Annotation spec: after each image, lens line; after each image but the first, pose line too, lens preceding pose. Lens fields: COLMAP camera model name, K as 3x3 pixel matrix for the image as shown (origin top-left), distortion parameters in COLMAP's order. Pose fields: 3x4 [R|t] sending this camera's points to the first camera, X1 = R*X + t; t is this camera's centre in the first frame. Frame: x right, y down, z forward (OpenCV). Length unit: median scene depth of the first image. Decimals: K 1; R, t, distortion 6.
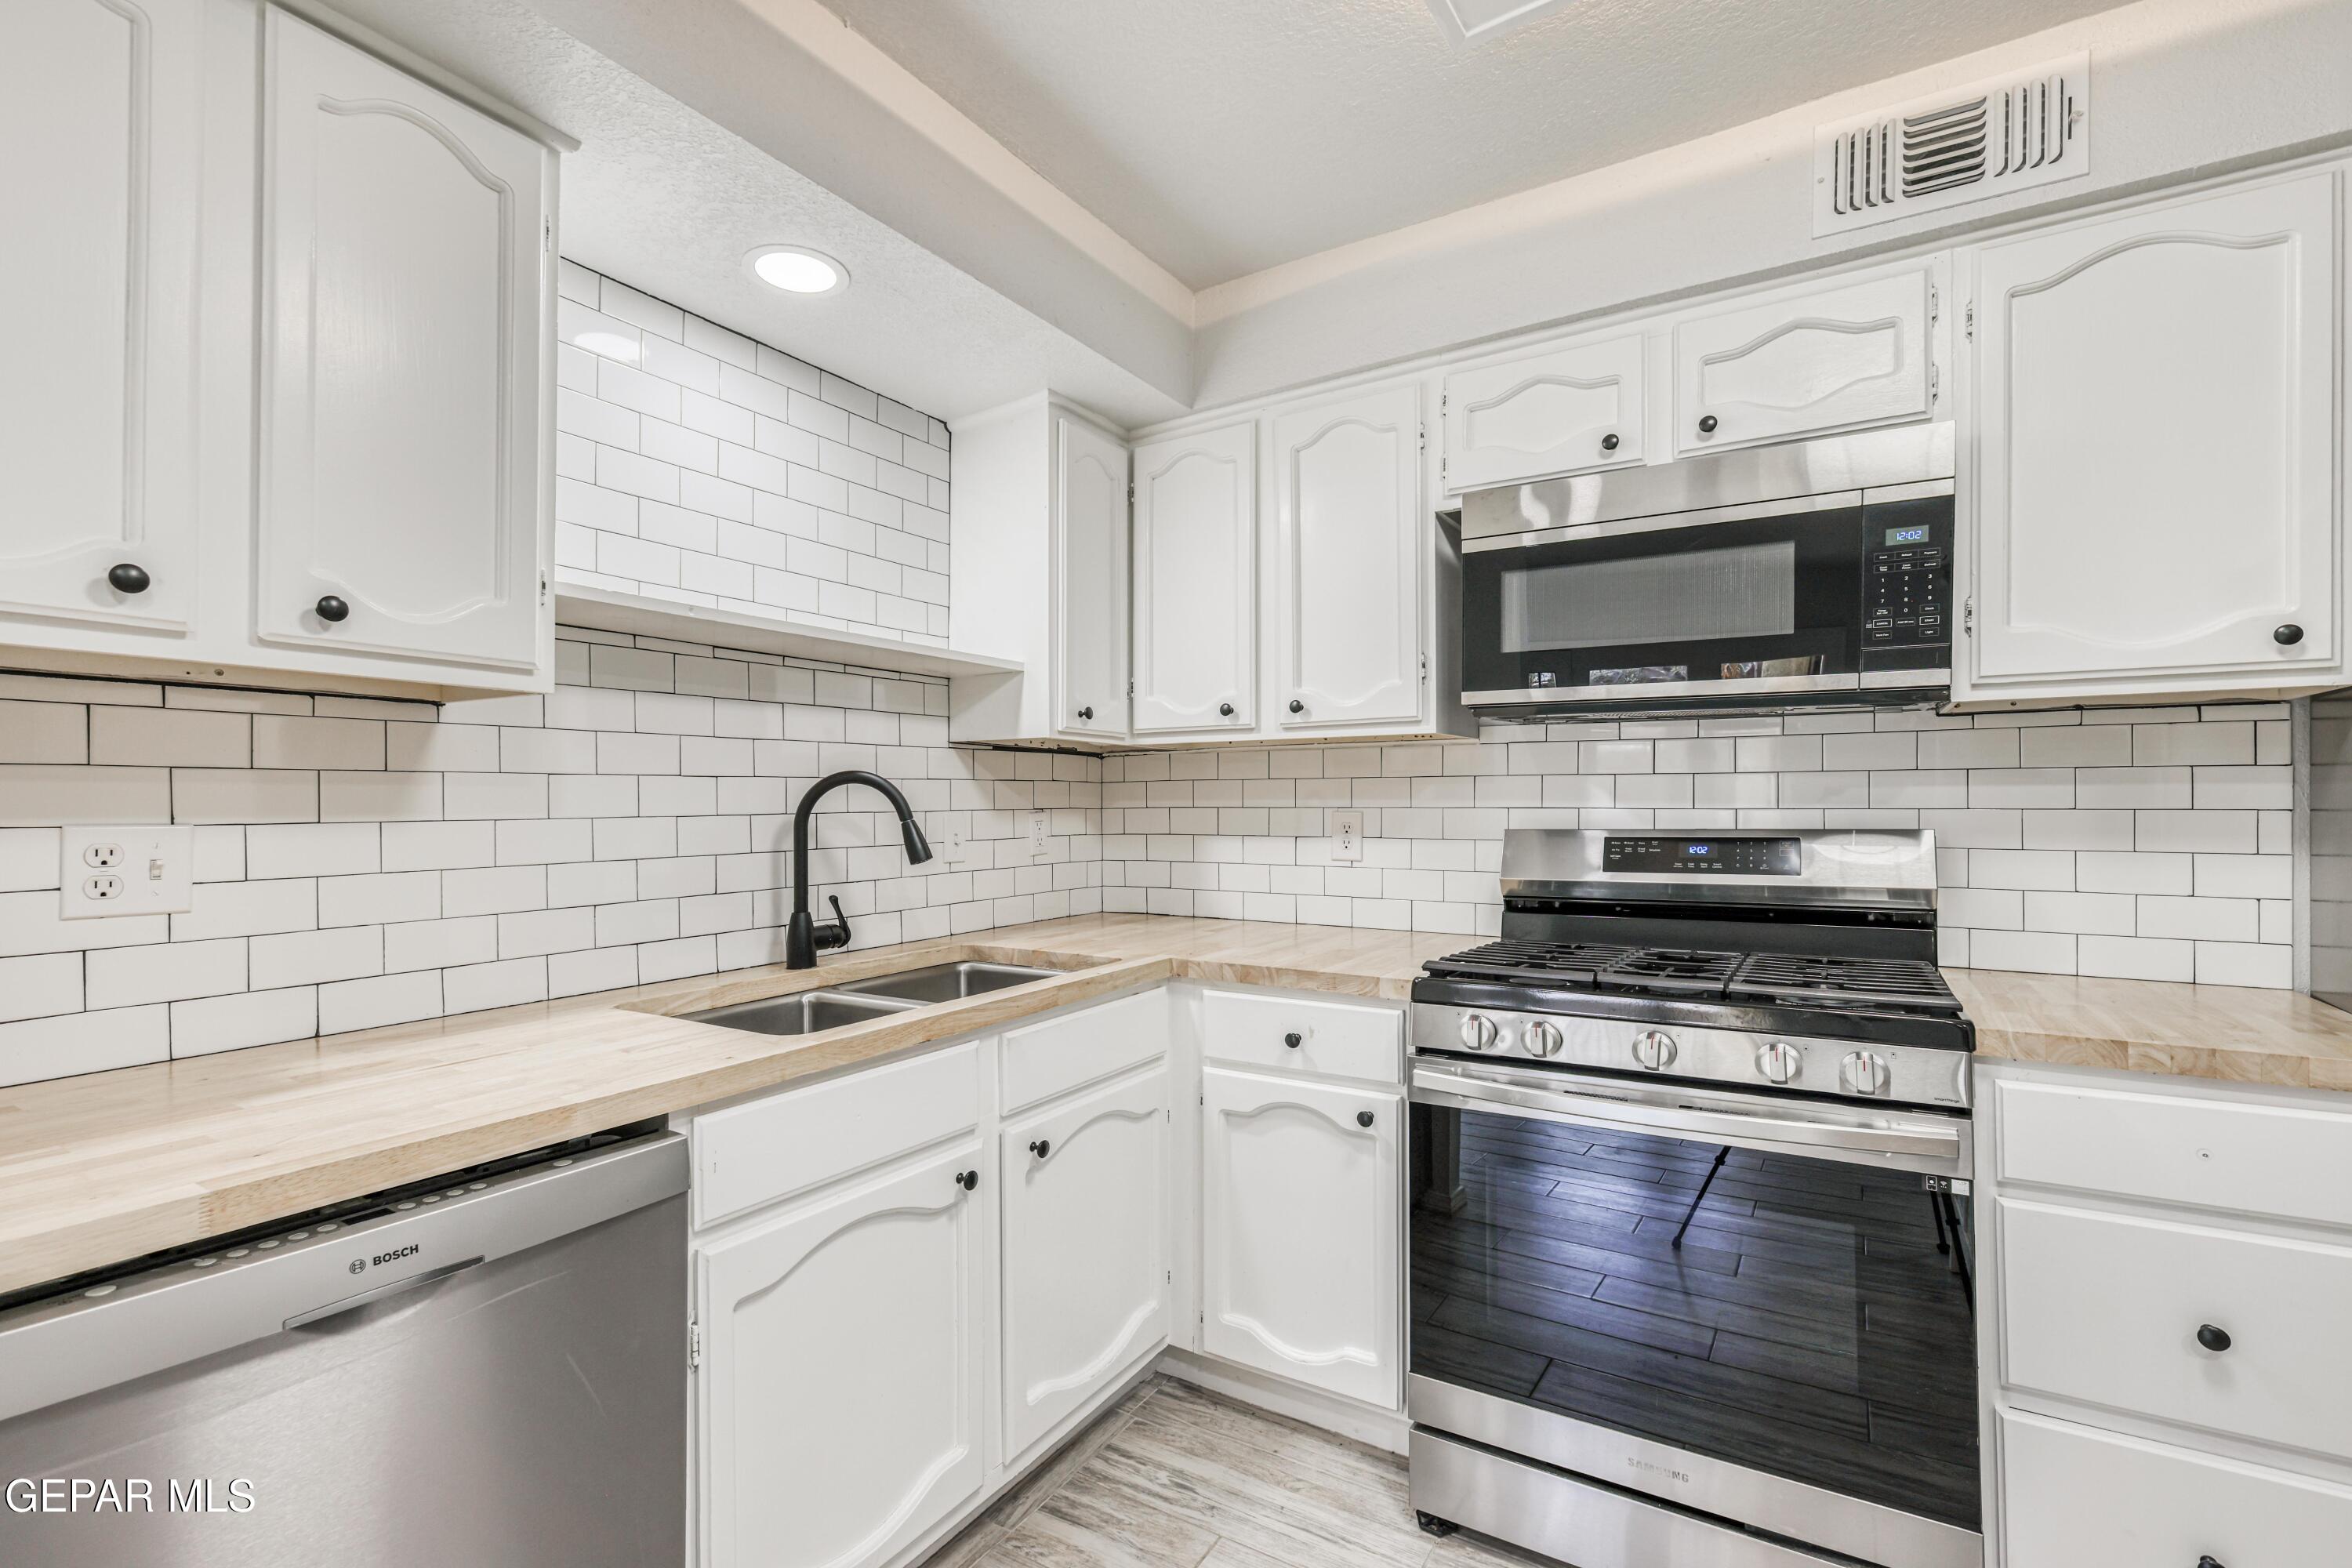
lens RADIAL K [[1052.1, 0, 1185.5], [0, 1052.1, 805.1], [0, 0, 1]] dist [0.003348, 0.000410]
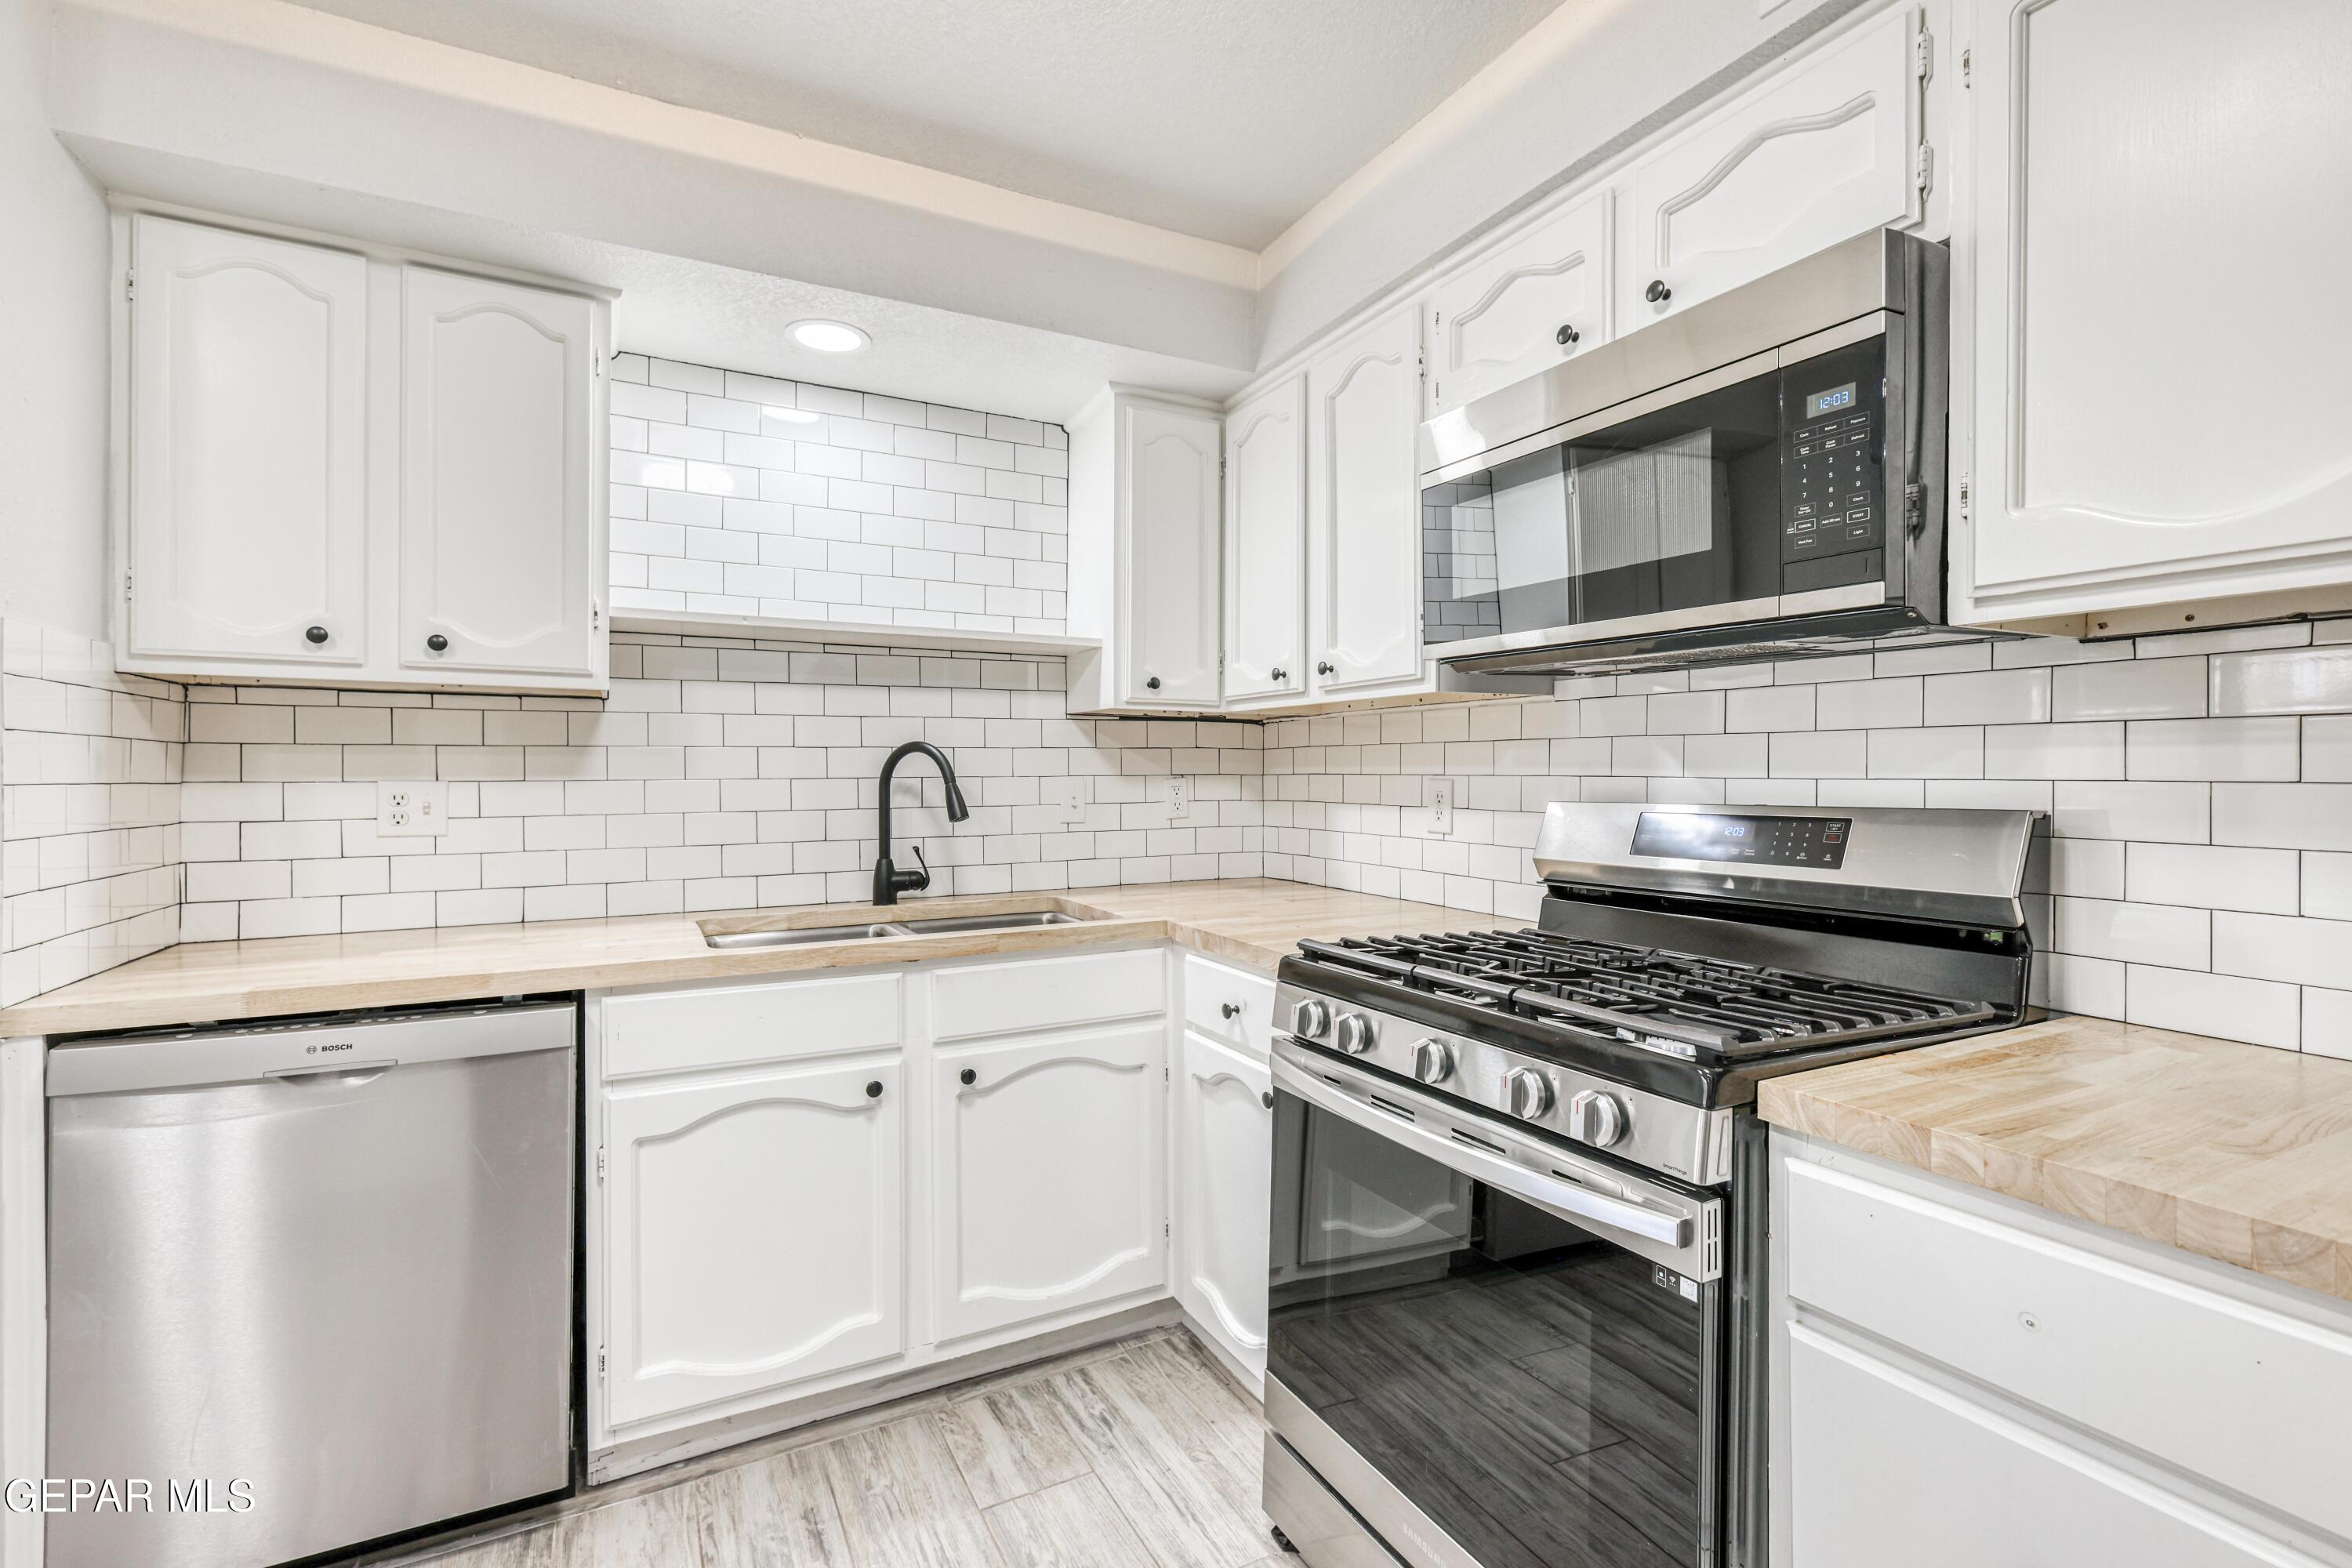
lens RADIAL K [[1069.2, 0, 1197.6], [0, 1069.2, 778.3], [0, 0, 1]] dist [-0.000149, 0.000850]
pose [[0.861278, 0.006862, -0.508087, 0.581199], [-0.003805, 0.999968, 0.007055, -0.000847], [0.508119, -0.004143, 0.861277, 0.126457]]
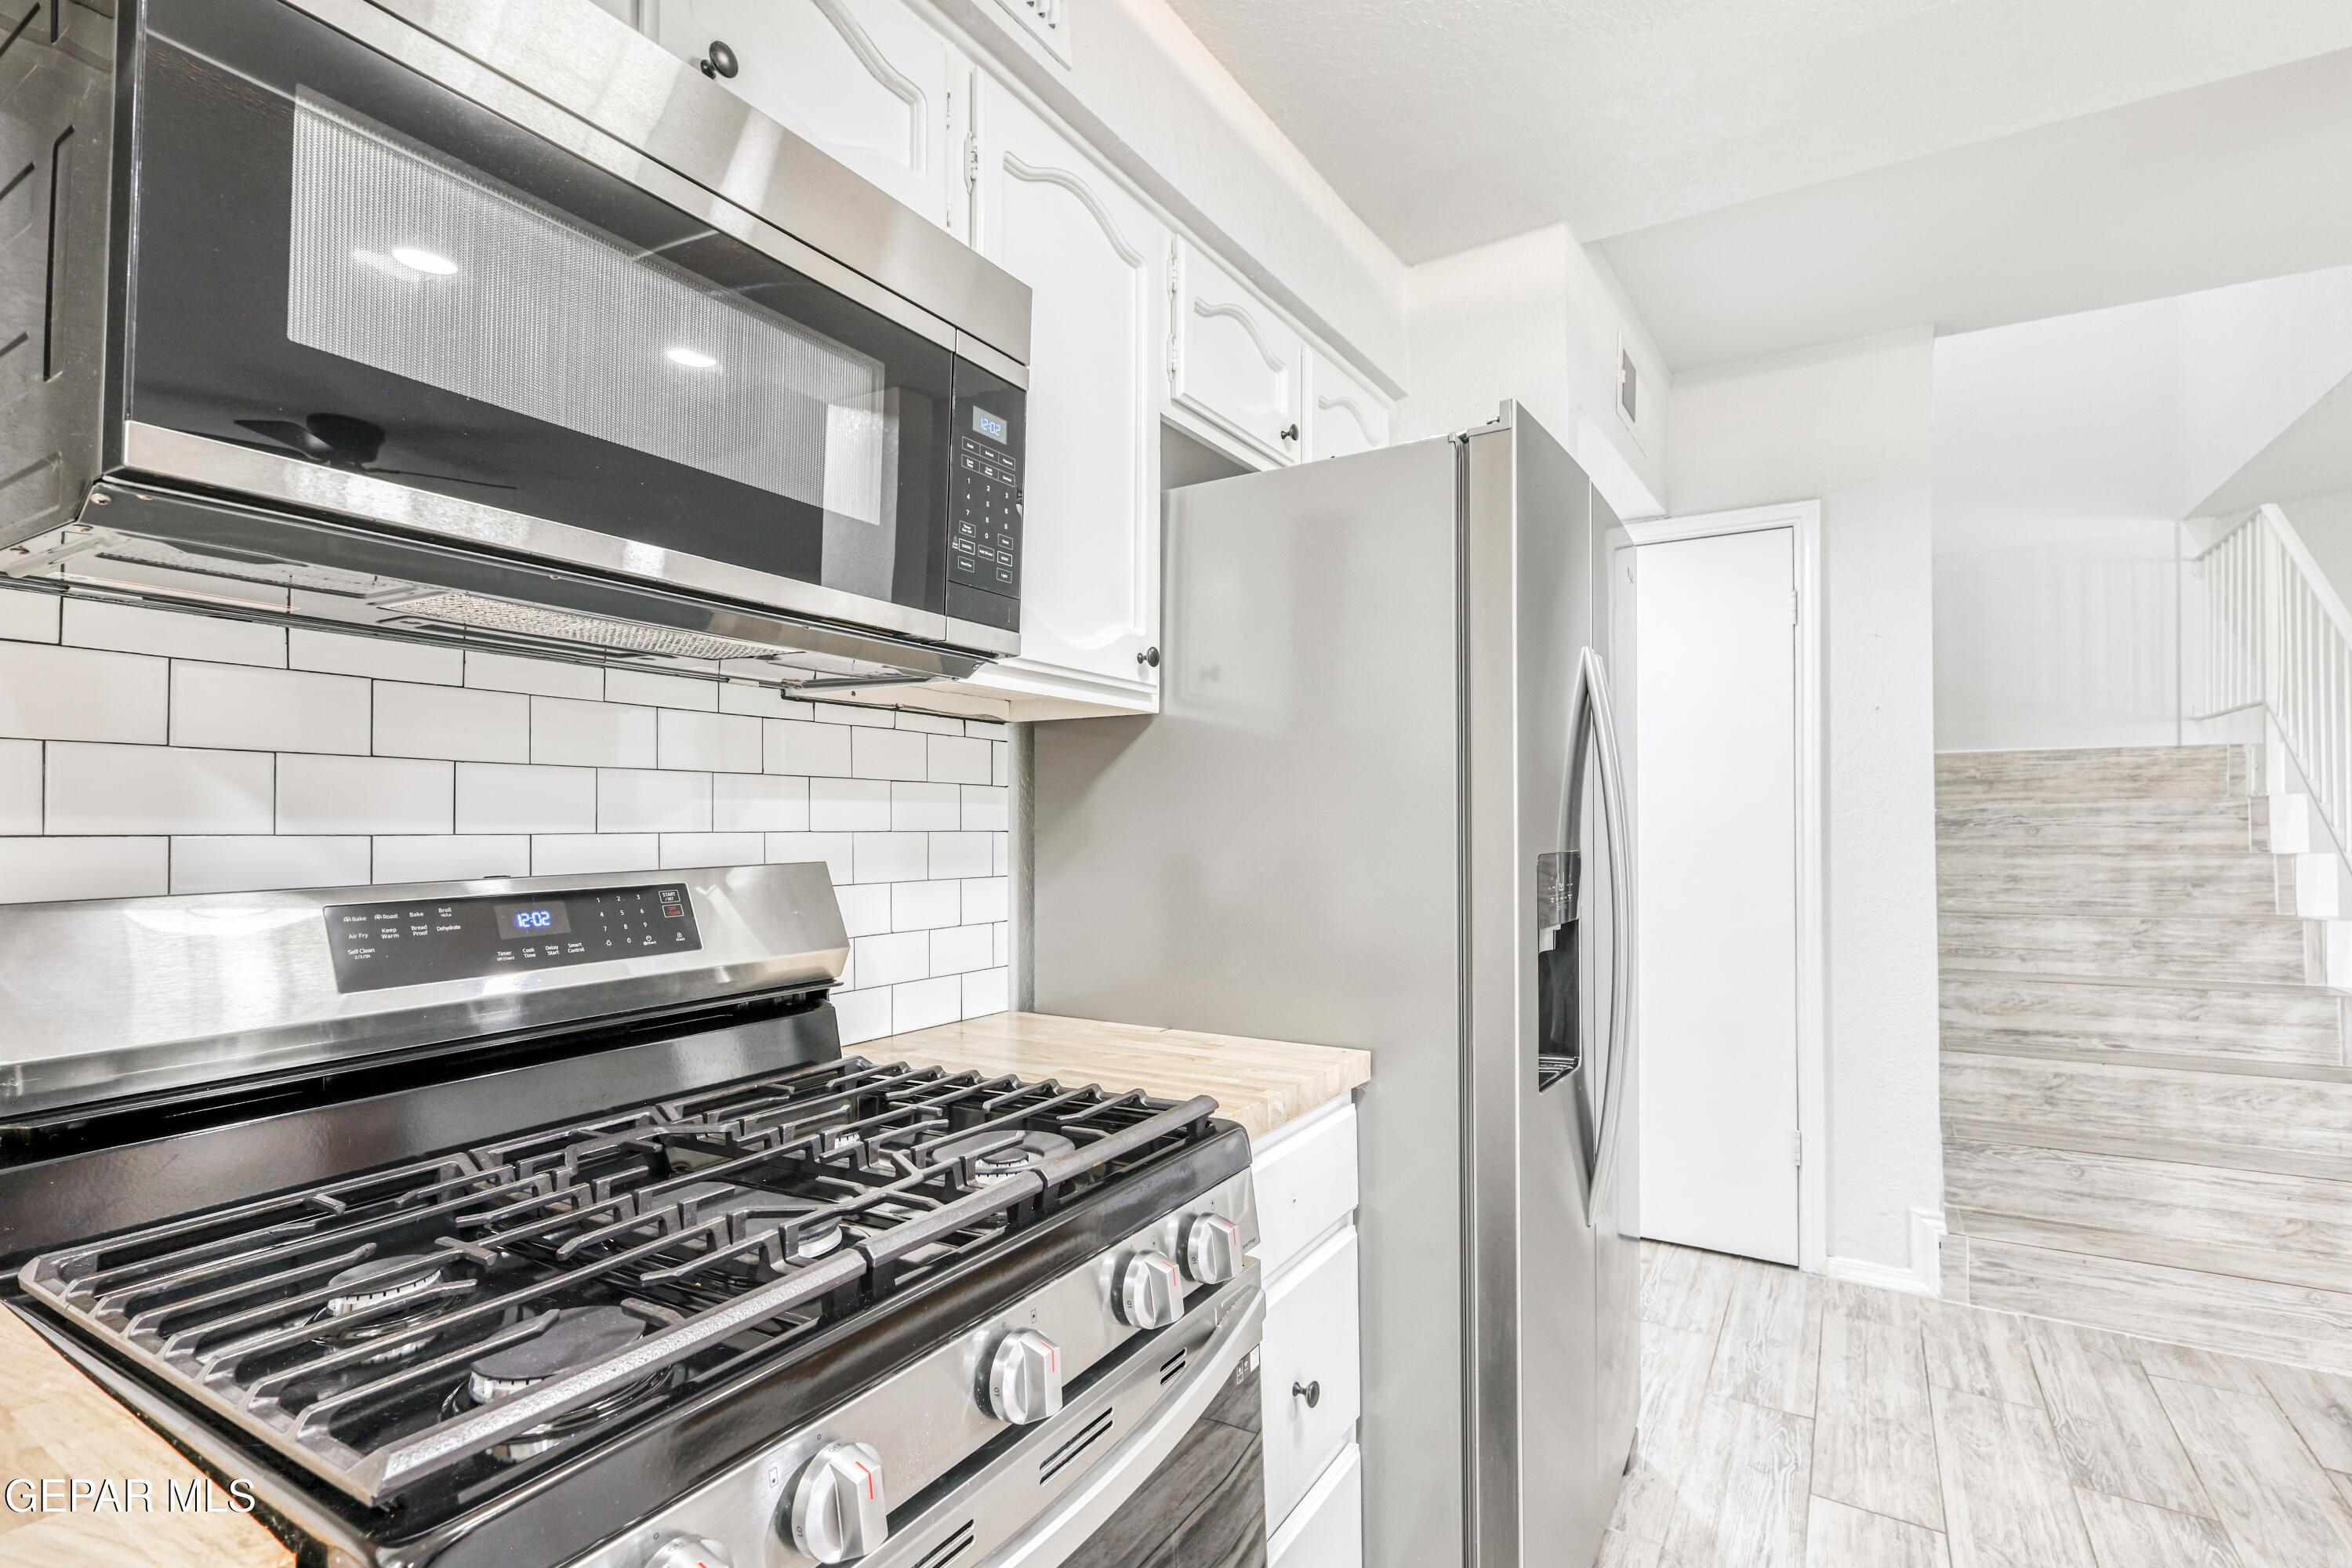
lens RADIAL K [[1136.5, 0, 1129.1], [0, 1136.5, 838.8], [0, 0, 1]] dist [0.007144, 0.002601]
pose [[0.022032, -0.012792, 0.999675, -0.032380], [-0.002699, 0.999914, 0.012854, -0.002114], [-0.999754, -0.002981, 0.021995, 0.759937]]
